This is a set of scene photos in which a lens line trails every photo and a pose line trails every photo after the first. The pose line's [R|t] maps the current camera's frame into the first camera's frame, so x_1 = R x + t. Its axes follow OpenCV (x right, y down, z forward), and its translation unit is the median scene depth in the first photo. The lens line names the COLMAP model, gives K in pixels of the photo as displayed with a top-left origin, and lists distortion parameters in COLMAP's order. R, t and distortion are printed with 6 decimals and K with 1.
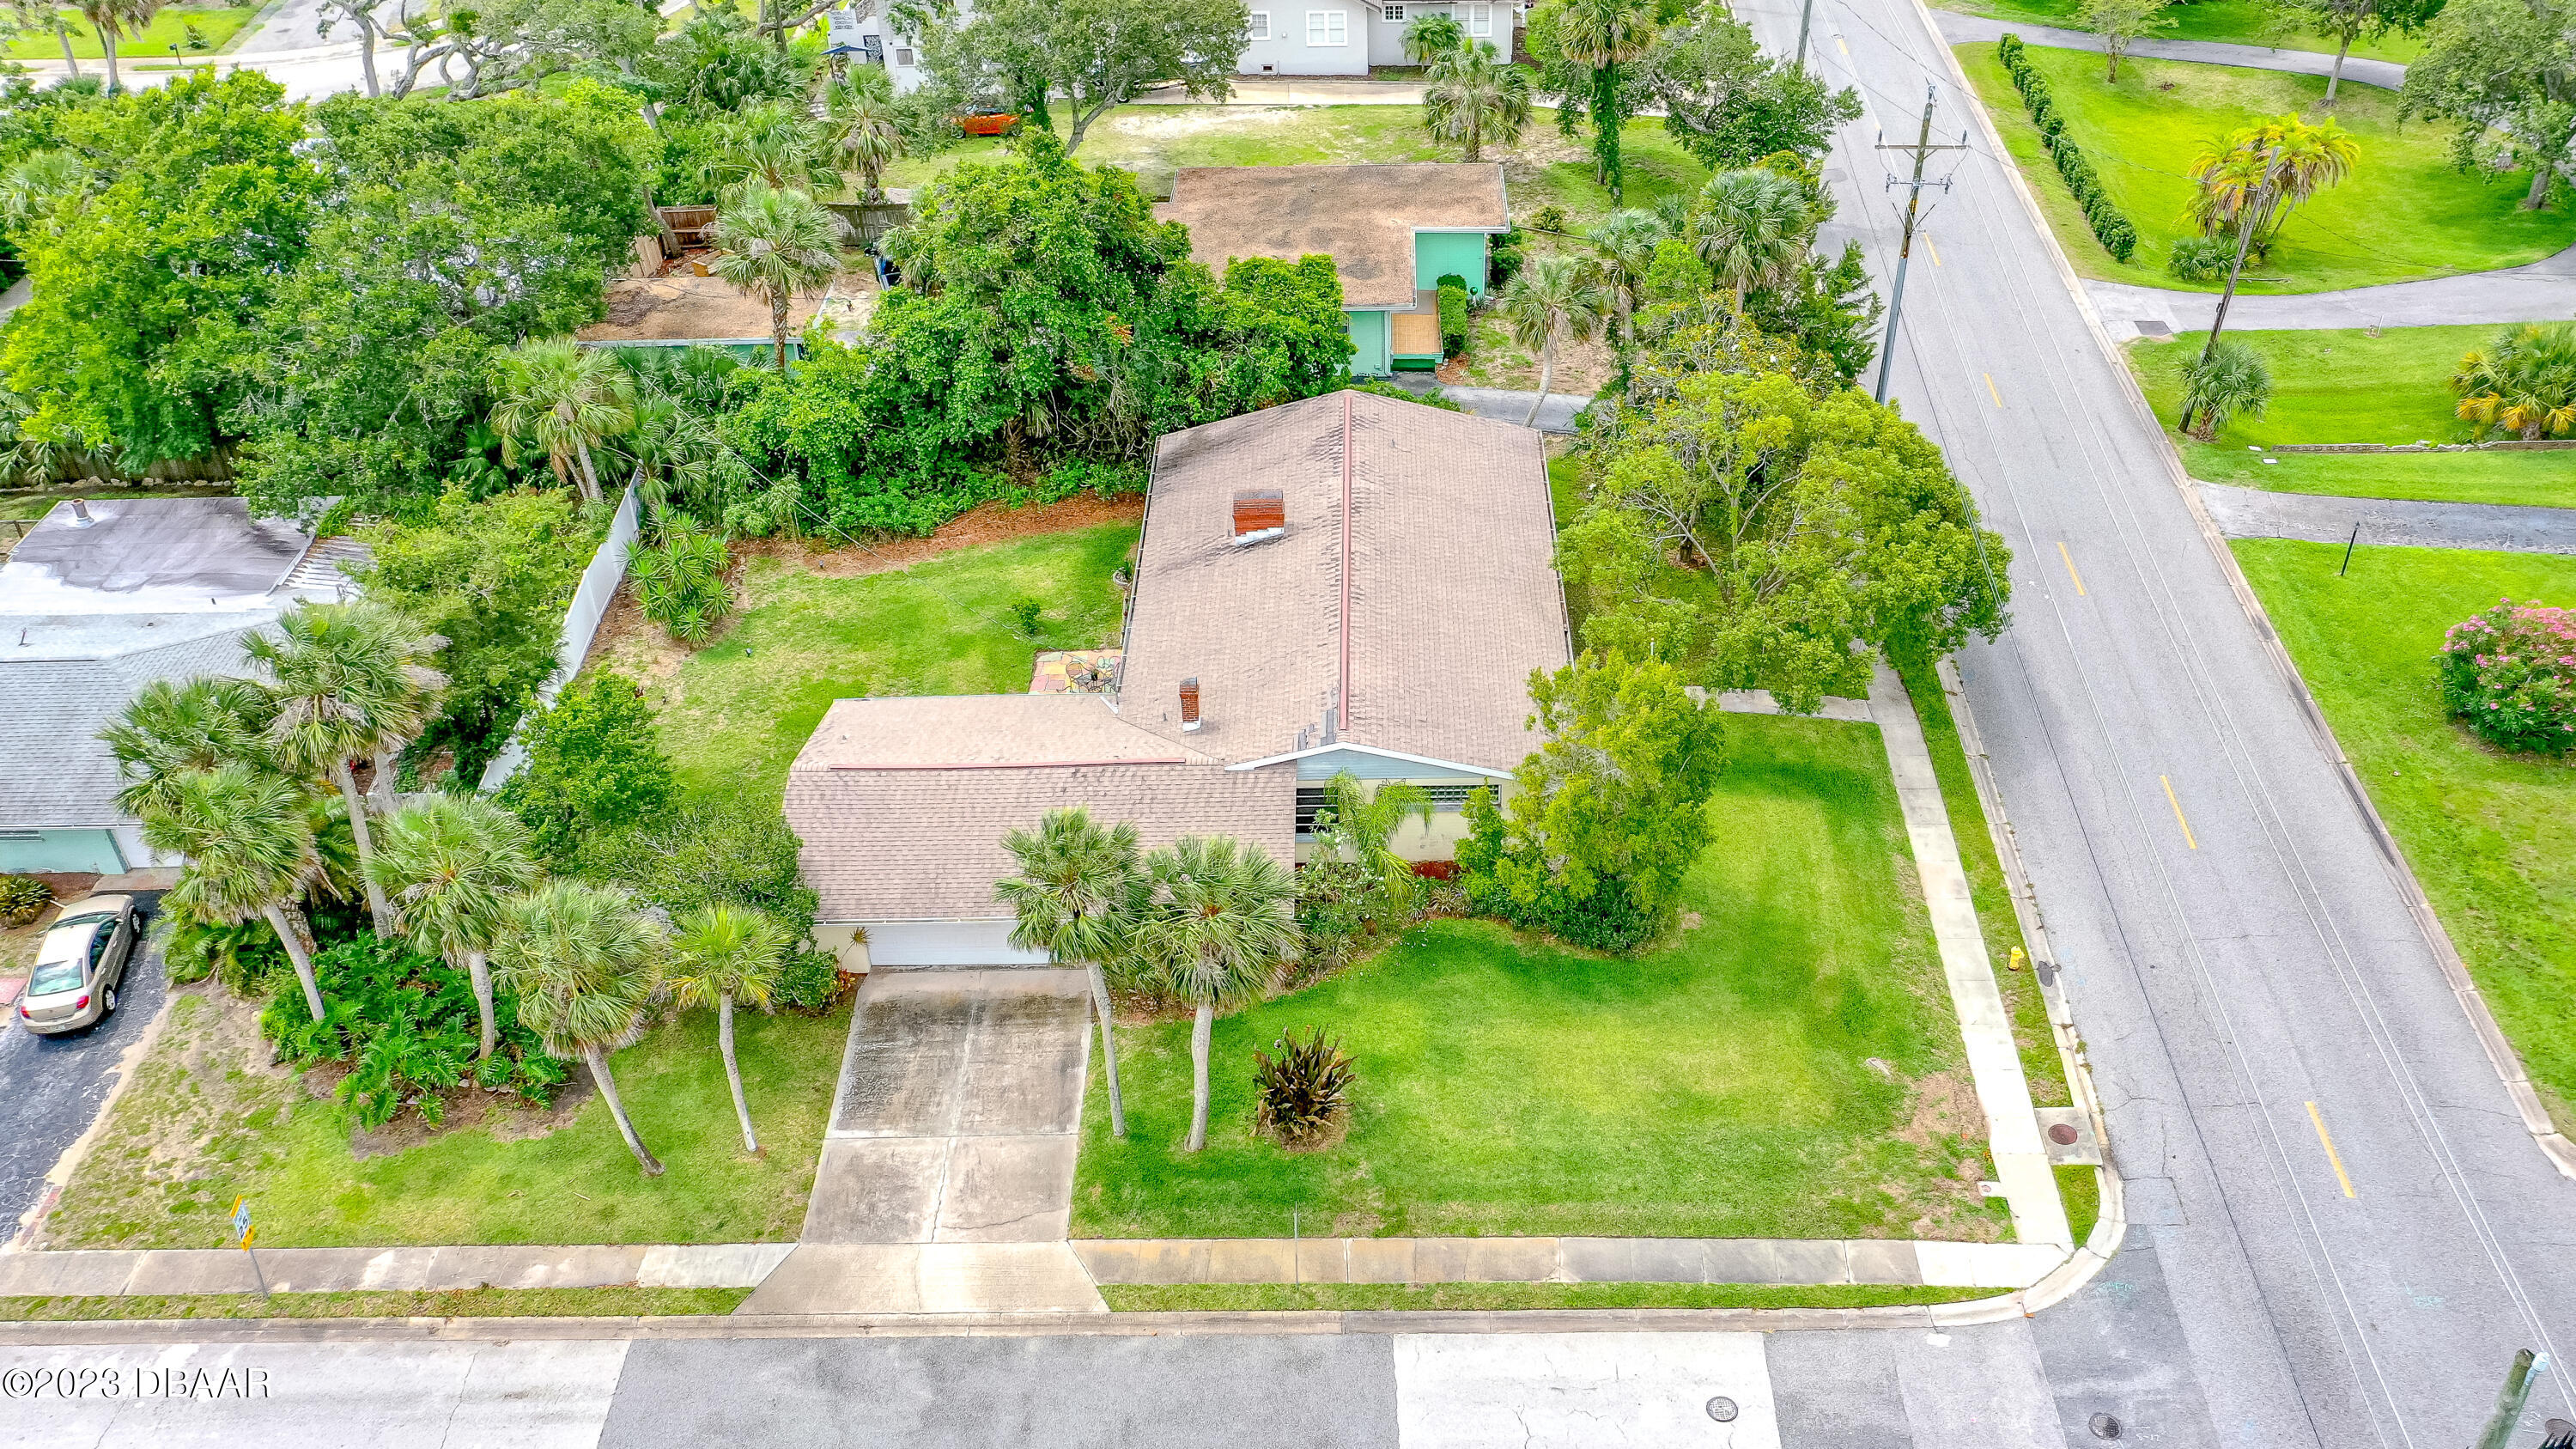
lens RADIAL K [[2256.9, 0, 1288.0], [0, 2256.9, 724.5], [0, 0, 1]] dist [0.009978, -0.004461]
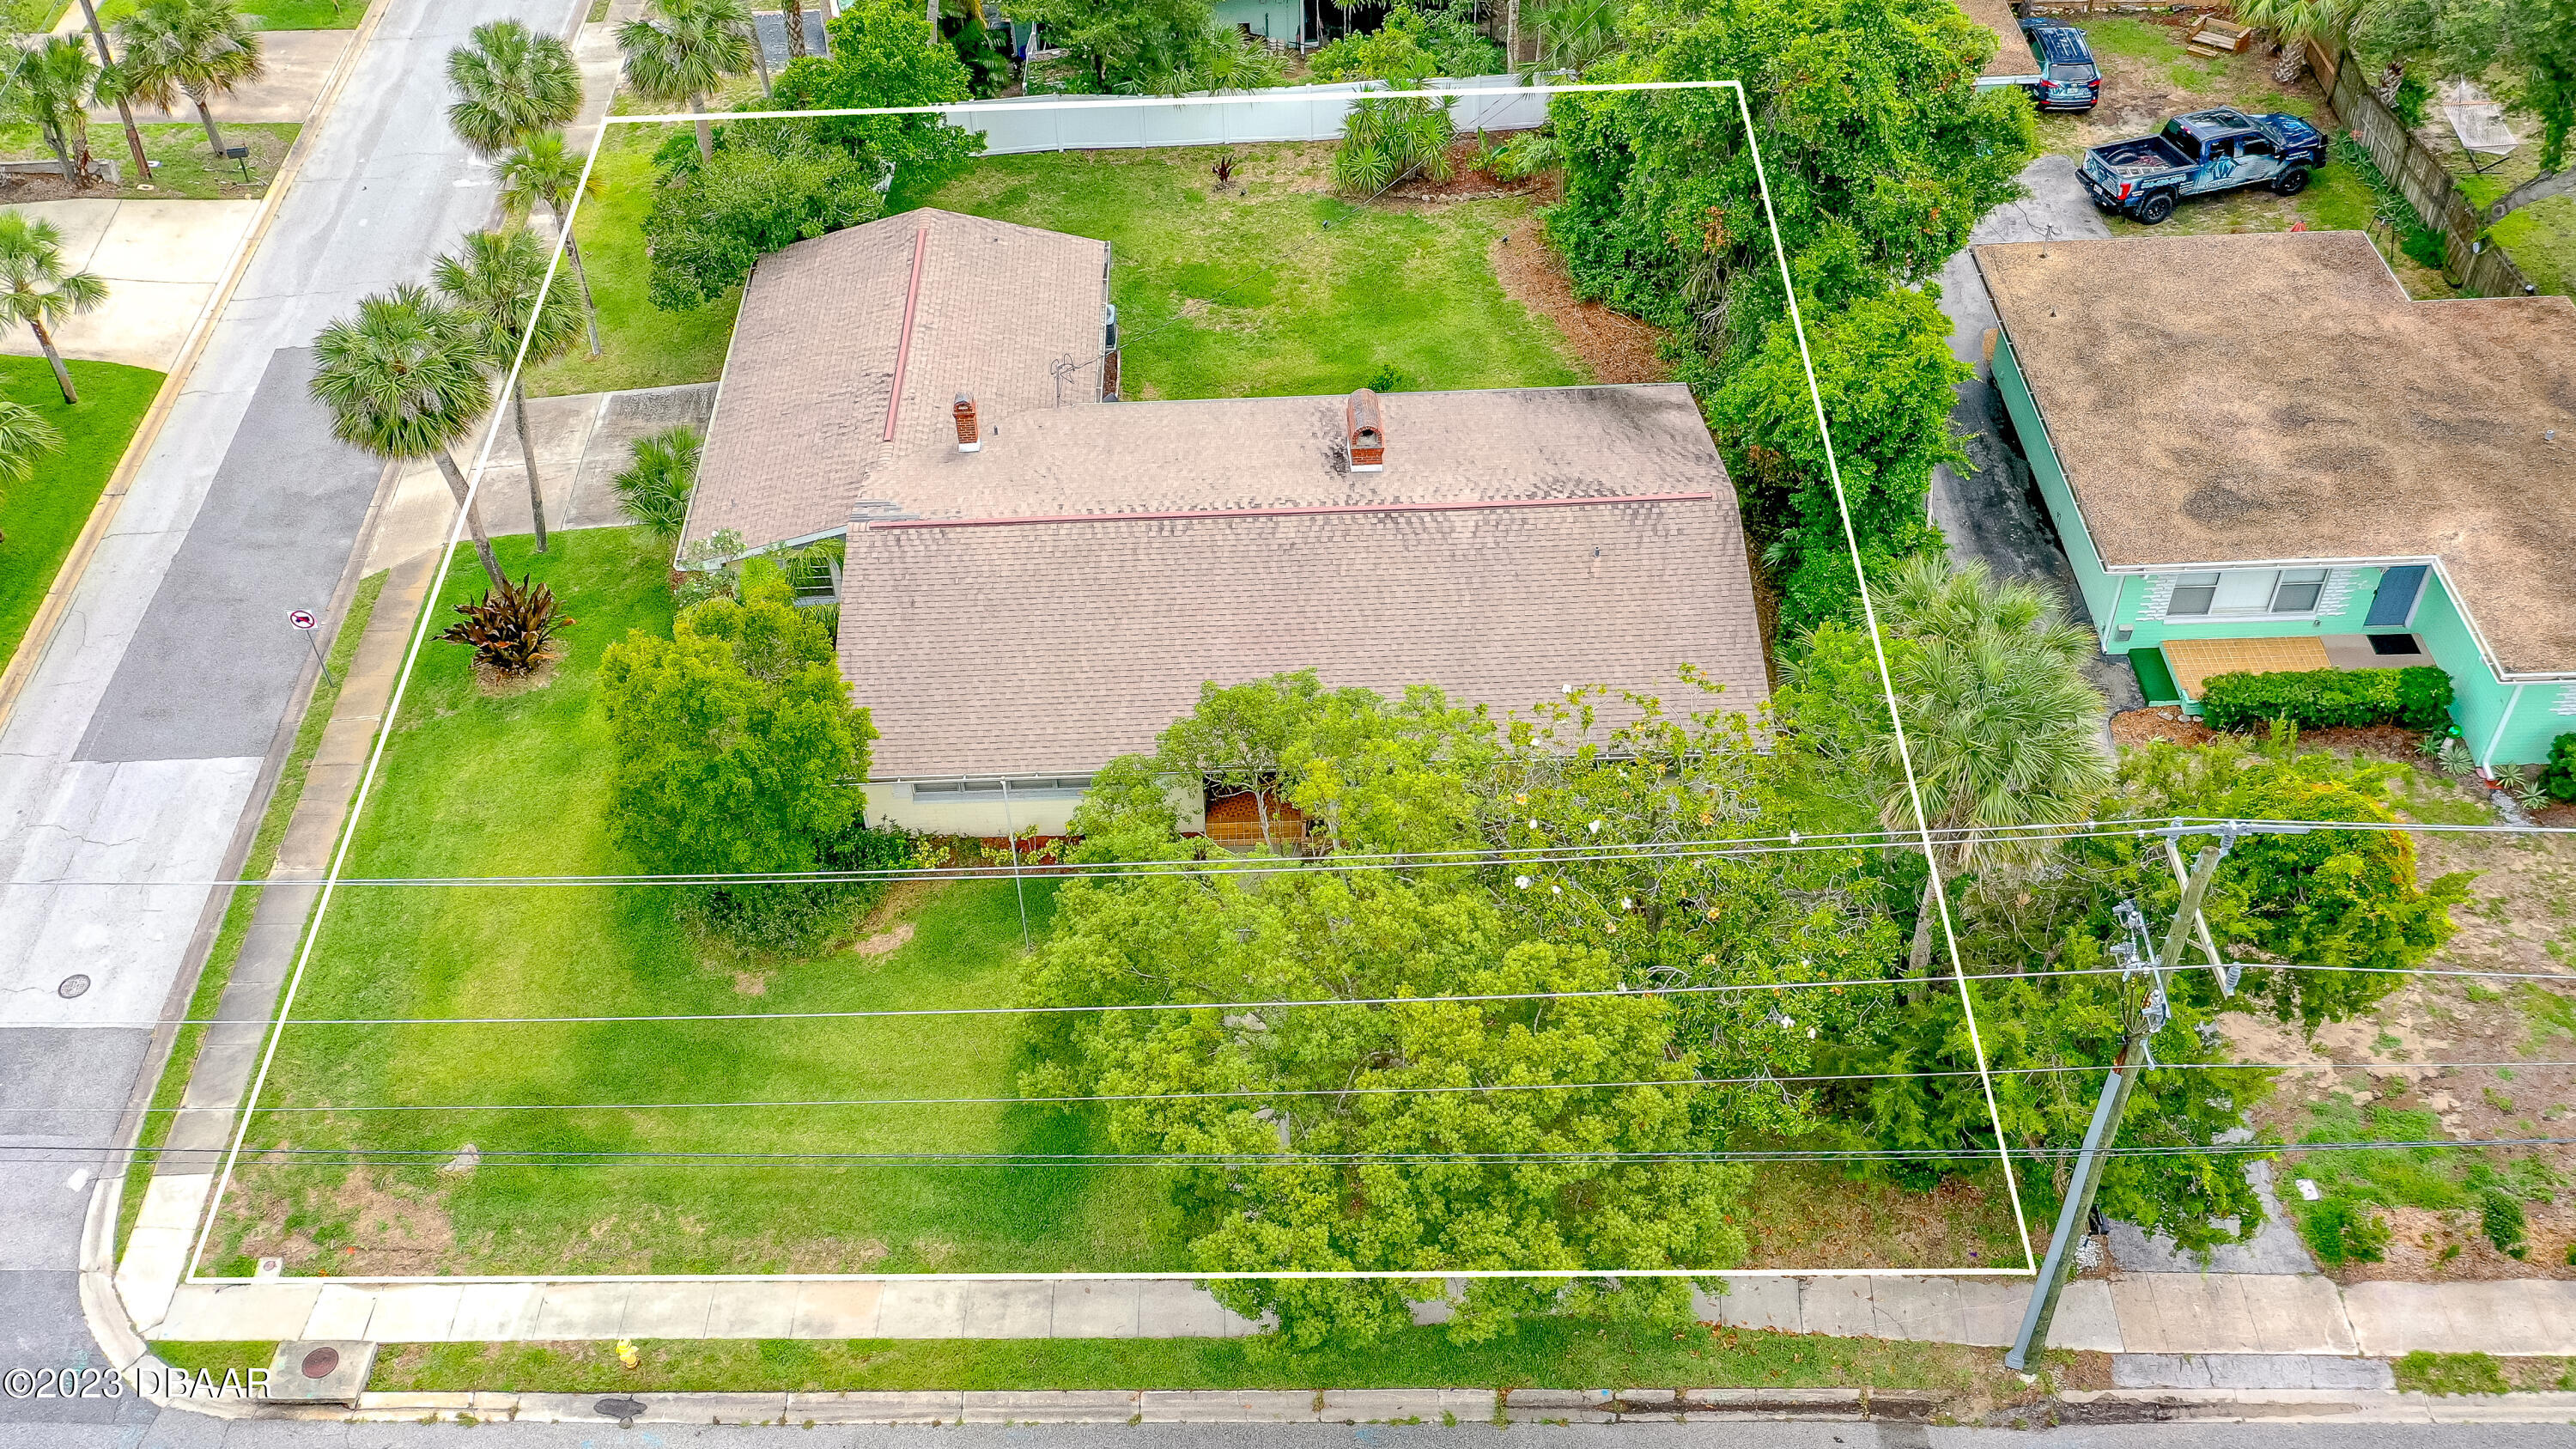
lens RADIAL K [[2256.9, 0, 1288.0], [0, 2256.9, 724.5], [0, 0, 1]] dist [0.009978, -0.004461]
pose [[0.031053, 0.719185, -0.694124, 0.634896], [-0.548197, 0.592945, 0.589828, -0.510715], [0.835773, 0.362200, 0.412668, 0.756155]]
